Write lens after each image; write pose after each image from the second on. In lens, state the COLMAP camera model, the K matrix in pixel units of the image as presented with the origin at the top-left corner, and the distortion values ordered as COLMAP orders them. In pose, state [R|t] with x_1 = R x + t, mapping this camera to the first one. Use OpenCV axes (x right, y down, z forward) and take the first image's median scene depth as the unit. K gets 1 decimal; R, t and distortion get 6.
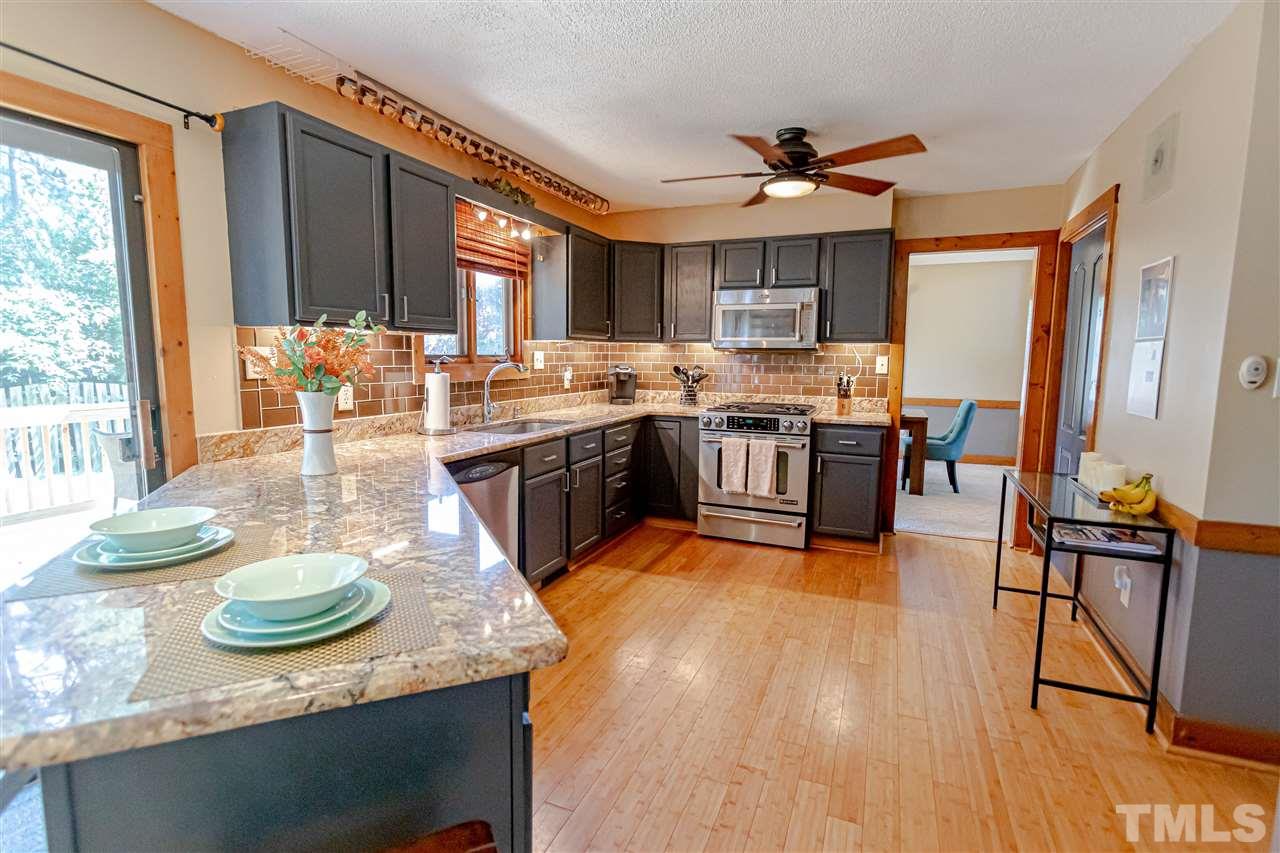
lens RADIAL K [[562.1, 0, 635.7], [0, 562.1, 418.4], [0, 0, 1]] dist [-0.011819, 0.007135]
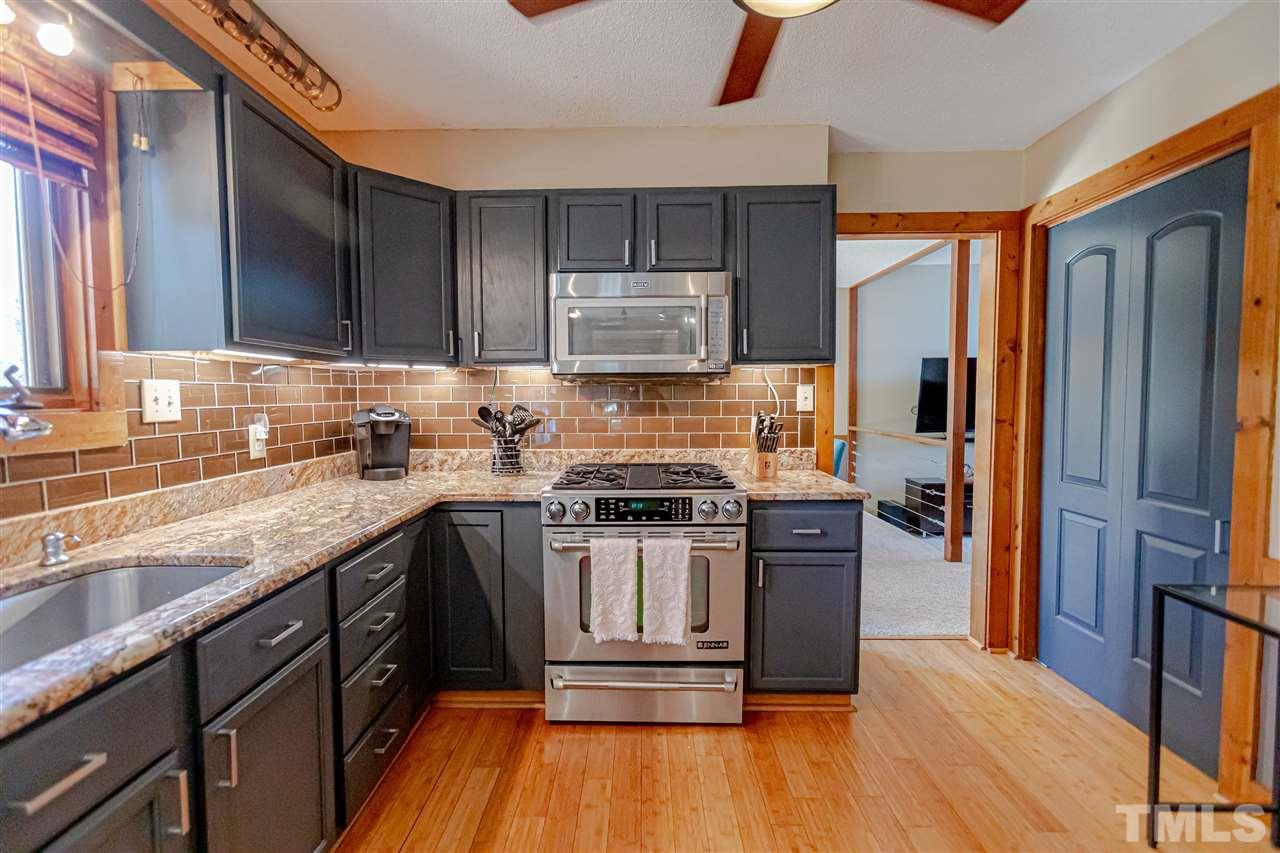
lens RADIAL K [[562.1, 0, 630.8], [0, 562.1, 424.7], [0, 0, 1]] dist [-0.011819, 0.007135]
pose [[0.927072, -0.033662, 0.373370, -0.004348], [0.054234, 0.997526, -0.044727, -0.051510], [-0.370941, 0.061715, 0.926604, 0.522031]]
